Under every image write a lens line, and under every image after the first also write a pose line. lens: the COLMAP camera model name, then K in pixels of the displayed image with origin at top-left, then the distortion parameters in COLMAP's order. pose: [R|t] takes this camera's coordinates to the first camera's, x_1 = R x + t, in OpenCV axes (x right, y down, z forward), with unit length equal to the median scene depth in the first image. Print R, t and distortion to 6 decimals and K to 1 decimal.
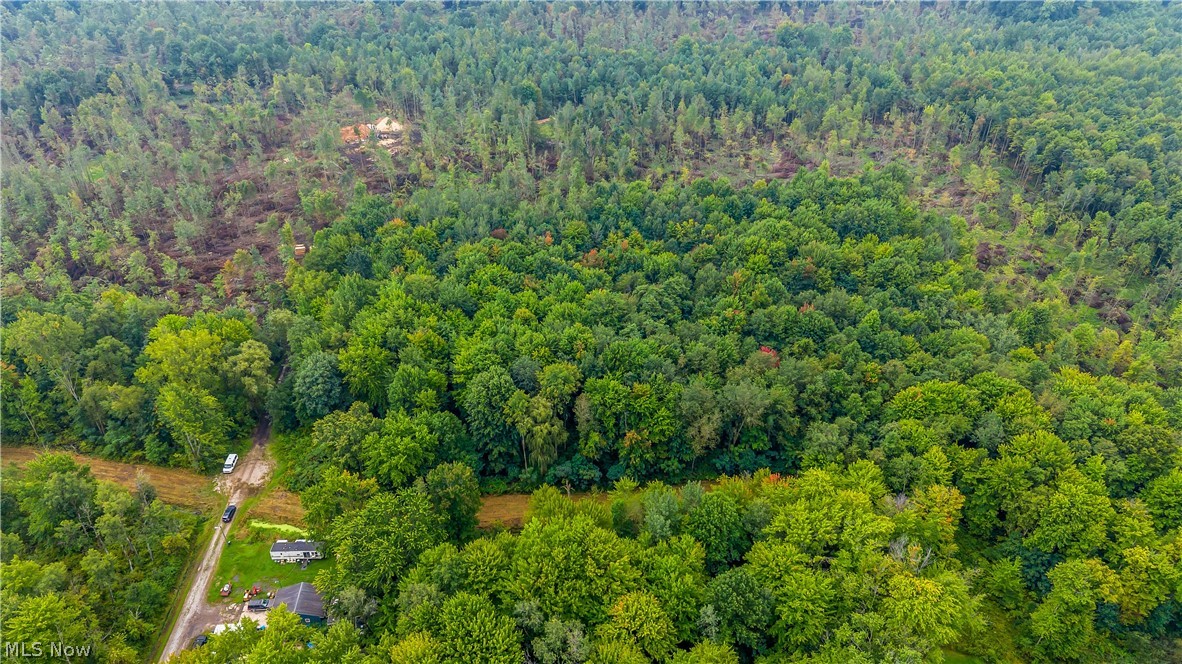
lens RADIAL K [[803.2, 0, 589.0], [0, 803.2, 323.2], [0, 0, 1]] dist [0.035942, -0.039088]
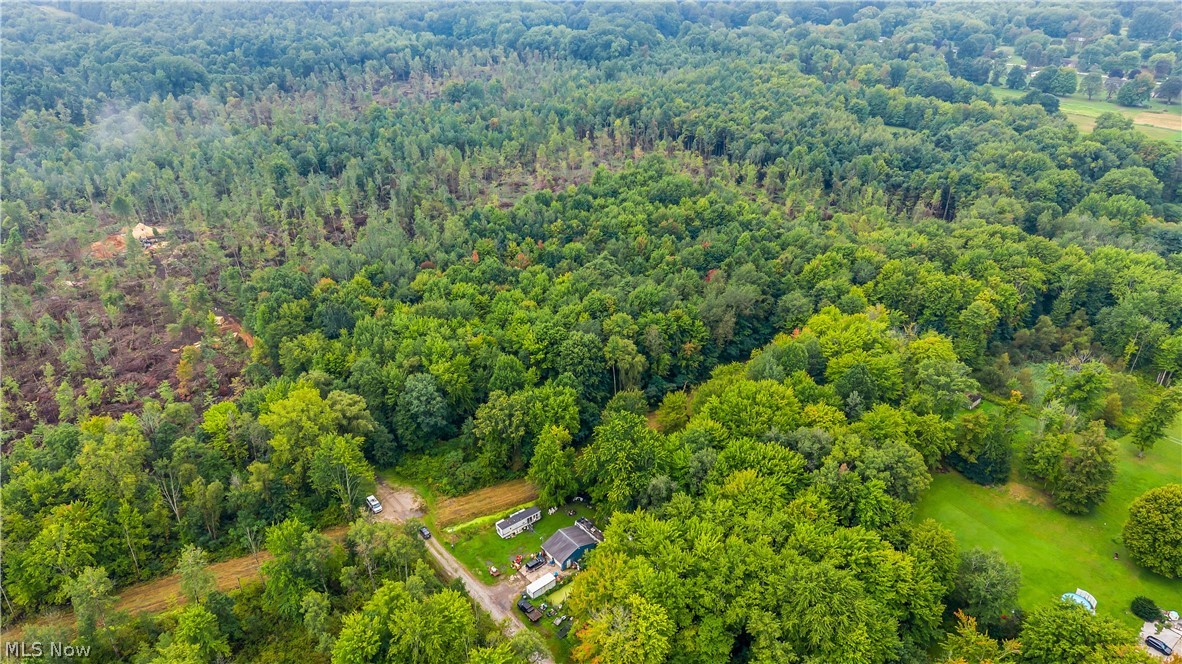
lens RADIAL K [[803.2, 0, 590.3], [0, 803.2, 333.7], [0, 0, 1]] dist [0.035942, -0.039088]
pose [[0.797340, -0.286109, 0.531405, -0.473885], [0.334186, 0.942488, 0.006013, 0.037653], [-0.502563, 0.172794, 0.847097, -0.020514]]
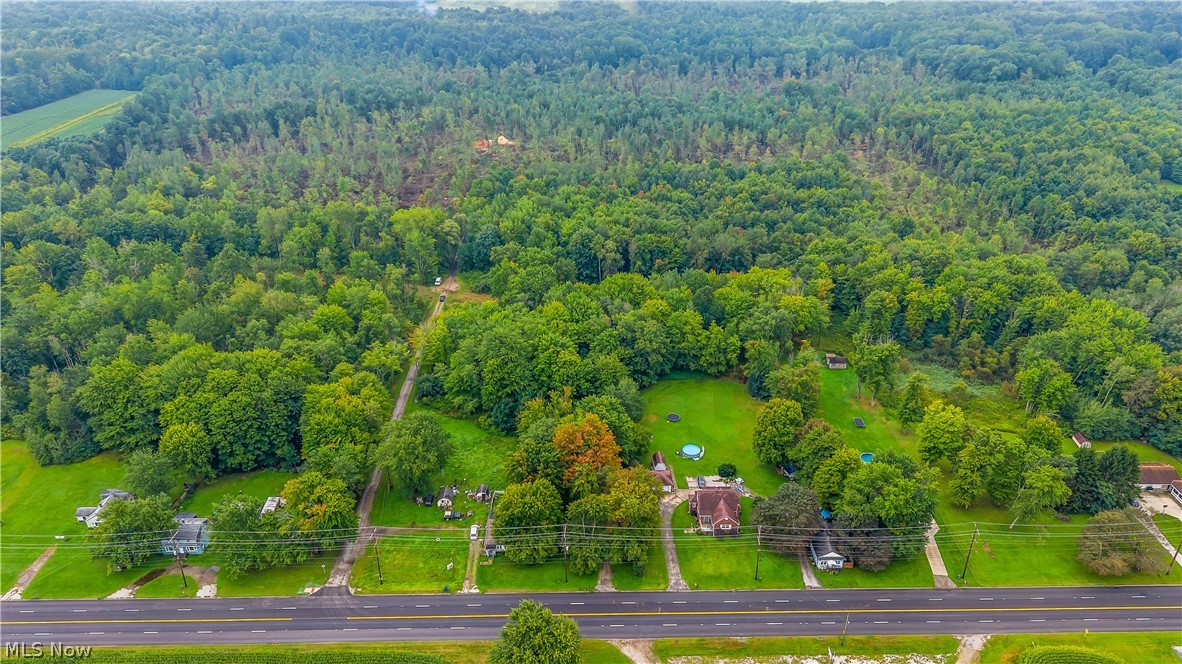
lens RADIAL K [[803.2, 0, 594.8], [0, 803.2, 336.2], [0, 0, 1]] dist [0.035942, -0.039088]
pose [[0.998039, 0.024585, -0.057568, 0.009731], [-0.029857, 0.995258, -0.092574, 0.300023], [0.055019, 0.094111, 0.994040, -0.506567]]
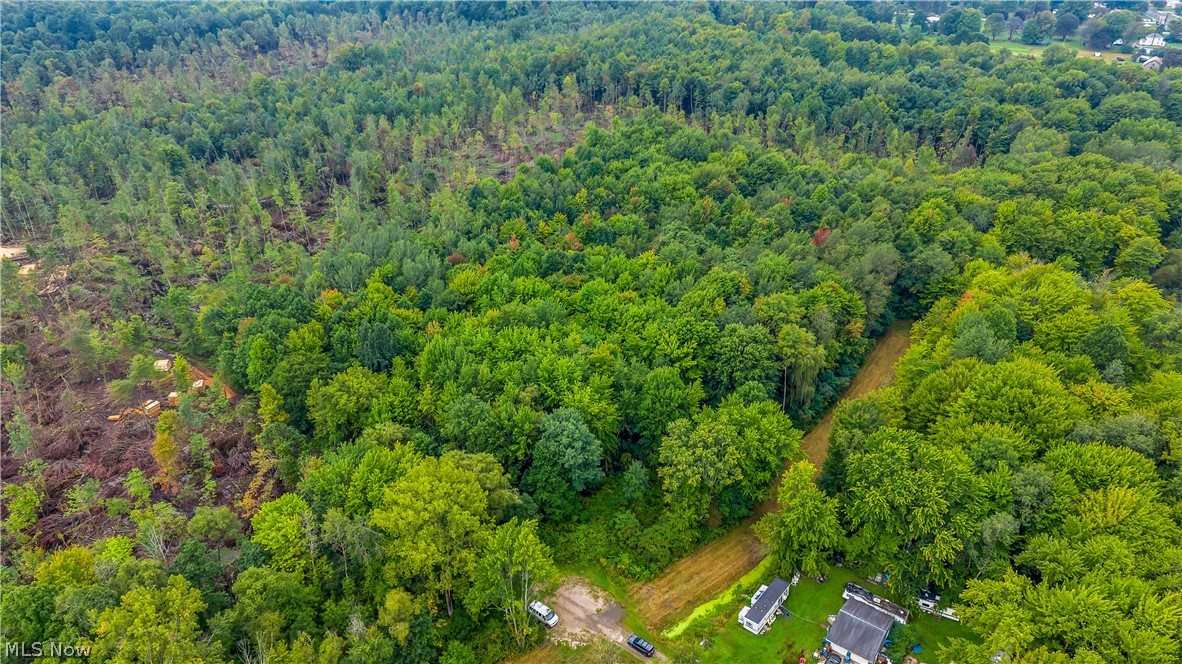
lens RADIAL K [[803.2, 0, 586.9], [0, 803.2, 326.6], [0, 0, 1]] dist [0.035942, -0.039088]
pose [[0.636138, -0.372254, 0.675837, -0.530072], [0.426874, 0.899452, 0.093622, -0.061364], [-0.642734, 0.228941, 0.731081, 0.287997]]
